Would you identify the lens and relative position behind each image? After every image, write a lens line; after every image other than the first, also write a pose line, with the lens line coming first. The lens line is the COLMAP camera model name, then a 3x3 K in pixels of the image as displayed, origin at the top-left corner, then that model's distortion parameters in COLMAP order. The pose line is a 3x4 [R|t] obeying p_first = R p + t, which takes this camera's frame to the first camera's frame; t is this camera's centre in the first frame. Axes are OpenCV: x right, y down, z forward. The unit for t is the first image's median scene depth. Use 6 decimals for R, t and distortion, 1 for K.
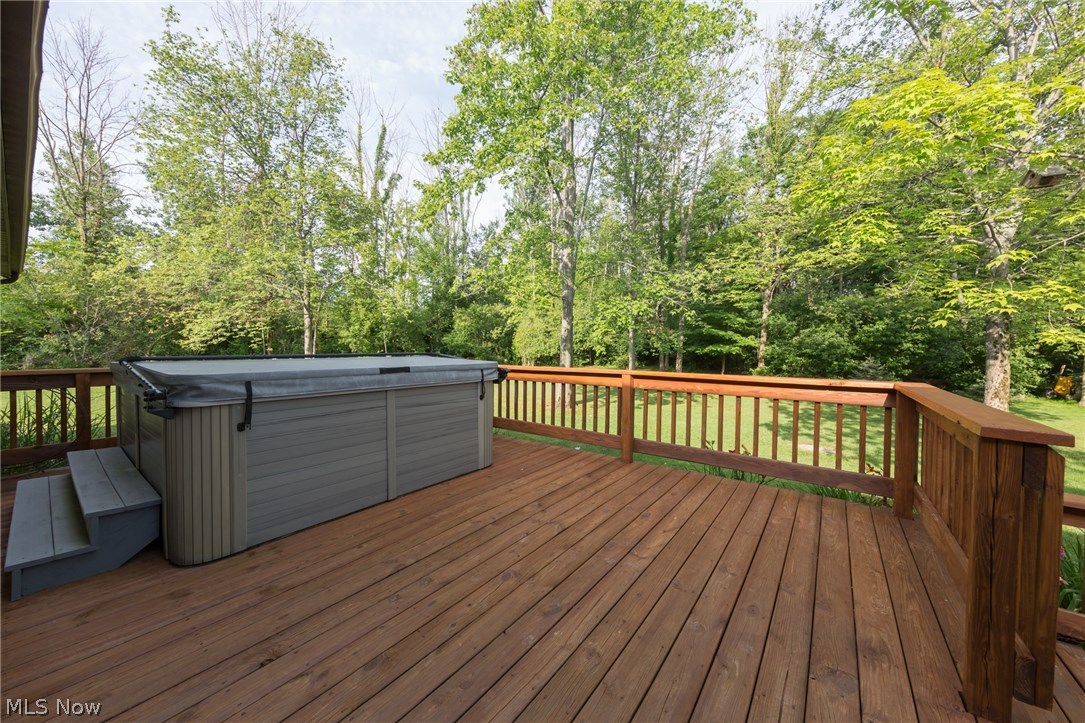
lens RADIAL K [[387.1, 0, 545.4], [0, 387.1, 350.9], [0, 0, 1]] dist [-0.005524, -0.000042]
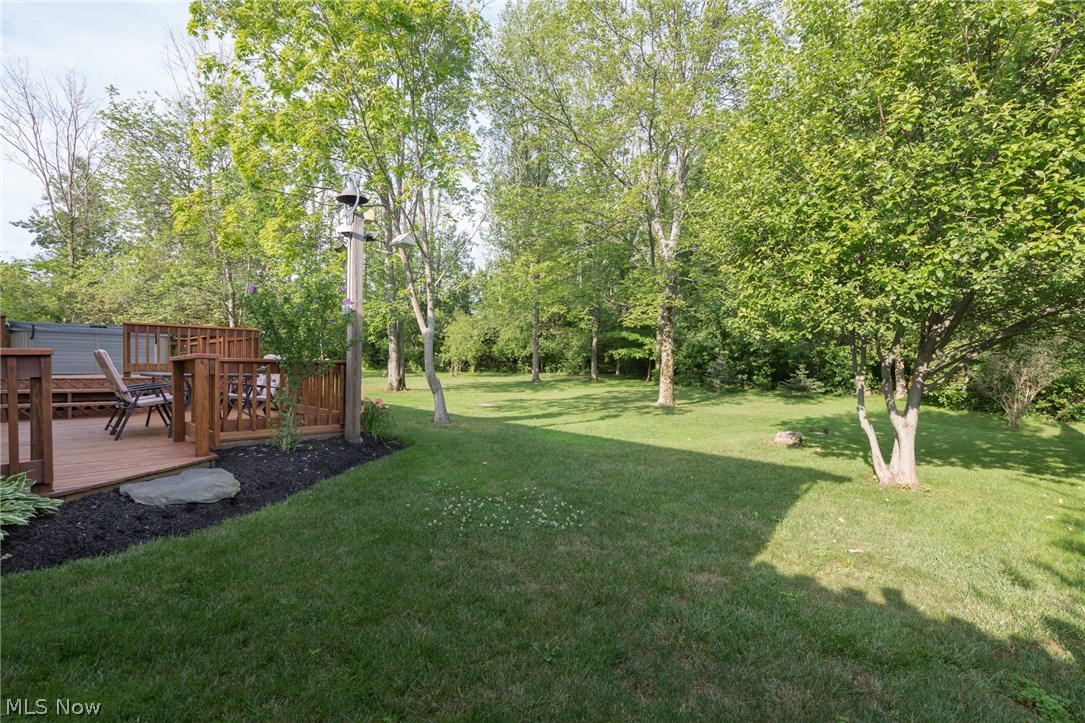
lens RADIAL K [[484.3, 0, 543.1], [0, 484.3, 371.2], [0, 0, 1]] dist [0.004596, 0.000491]
pose [[0.989732, 0.008540, -0.142683, 0.530685], [-0.009270, 0.999947, -0.004454, 0.059352], [0.142637, 0.005731, 0.989758, -0.319301]]
